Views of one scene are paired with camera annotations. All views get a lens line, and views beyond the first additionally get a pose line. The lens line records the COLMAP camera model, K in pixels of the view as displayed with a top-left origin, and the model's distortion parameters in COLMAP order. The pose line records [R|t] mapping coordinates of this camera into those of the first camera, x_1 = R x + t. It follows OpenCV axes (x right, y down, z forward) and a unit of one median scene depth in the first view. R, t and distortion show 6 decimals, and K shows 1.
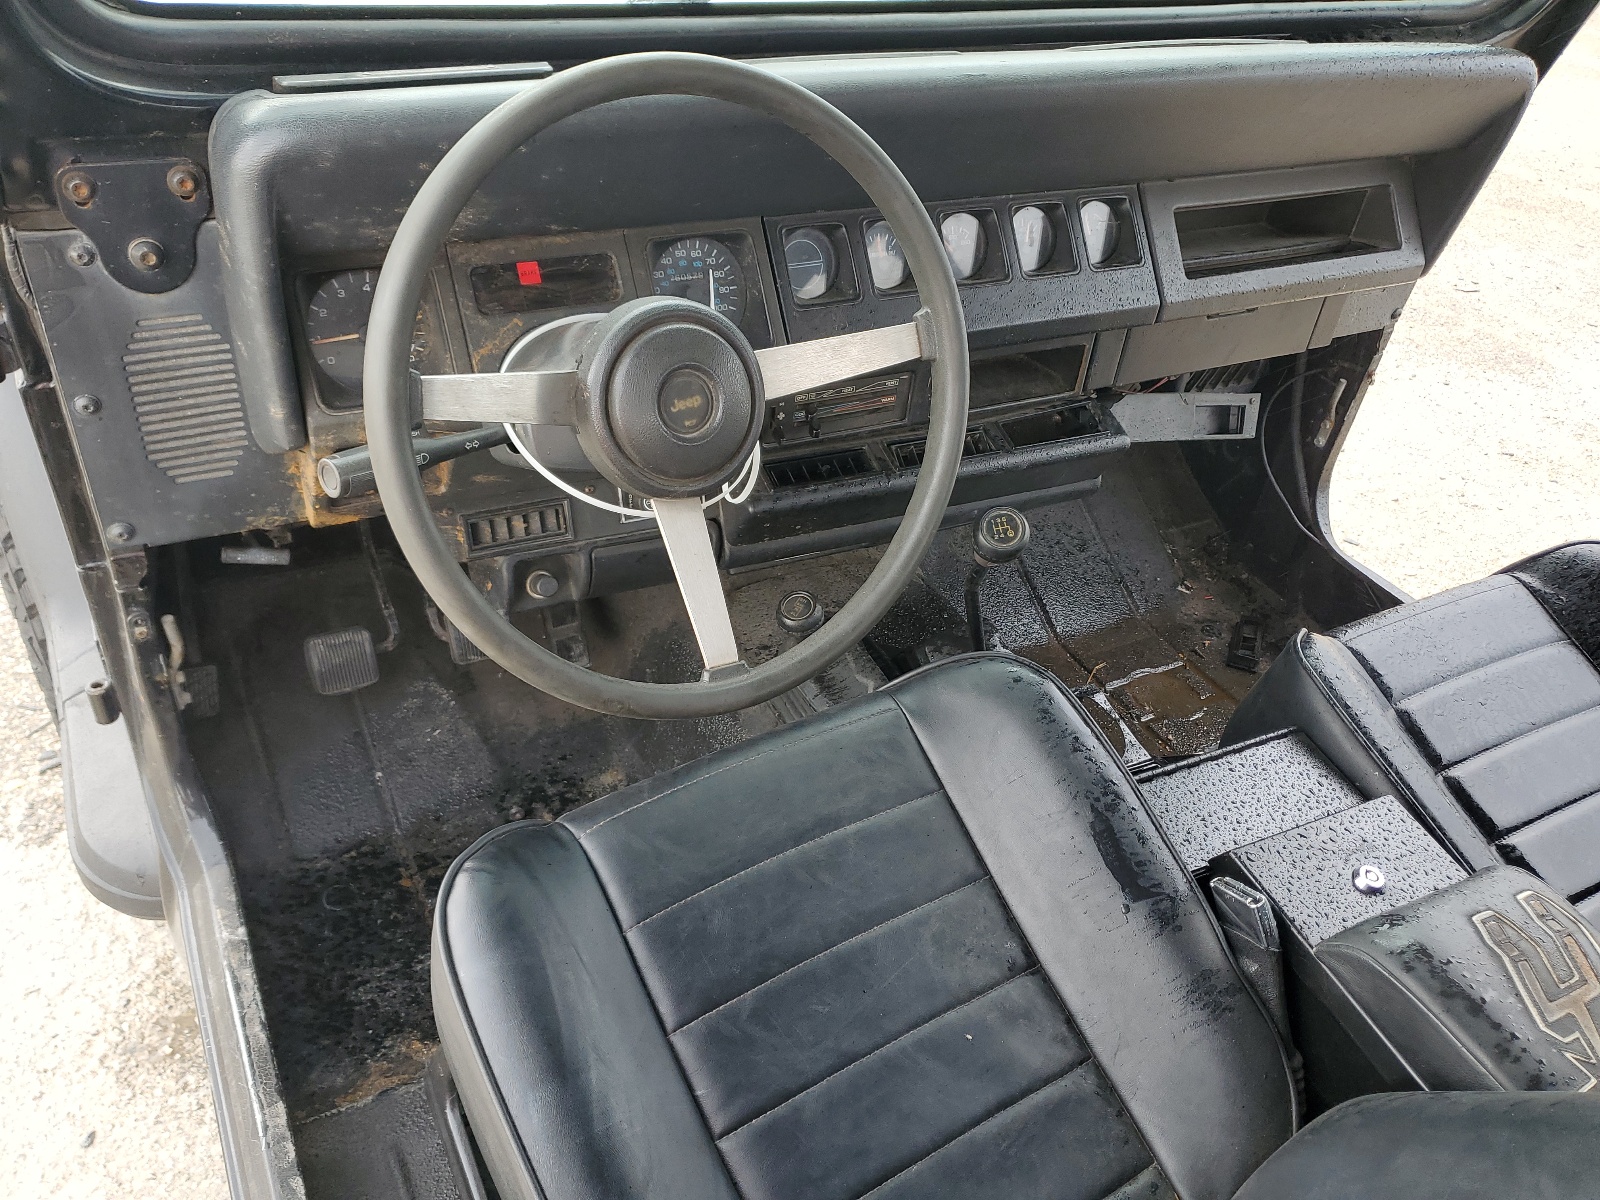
lens RADIAL K [[1226.5, 0, 800.1], [0, 1226.5, 598.6], [0, 0, 1]] dist [0.004016, 0.004645]
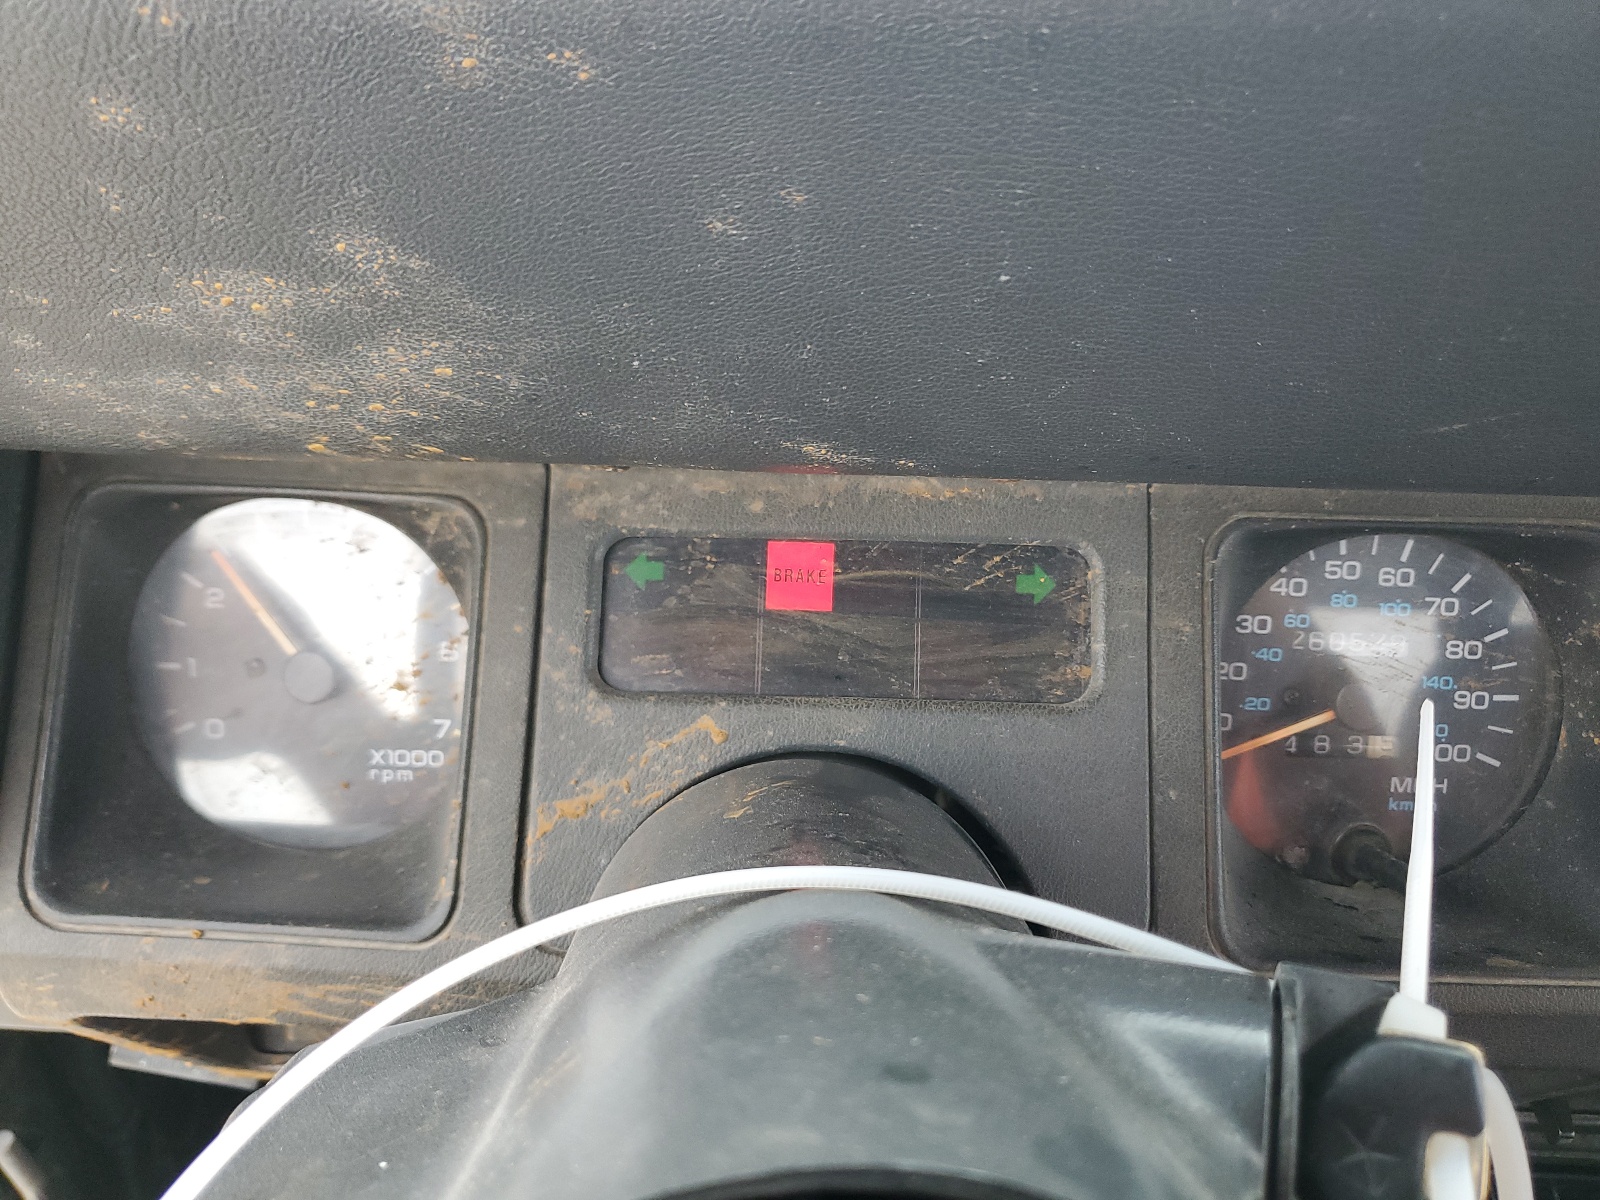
lens RADIAL K [[1226.5, 0, 804.1], [0, 1226.5, 599.0], [0, 0, 1]] dist [0.004016, 0.004645]
pose [[0.855366, 0.181106, -0.485334, -0.067372], [-0.251783, 0.964133, -0.083977, -0.232978], [0.452718, 0.194030, 0.870286, 0.727720]]
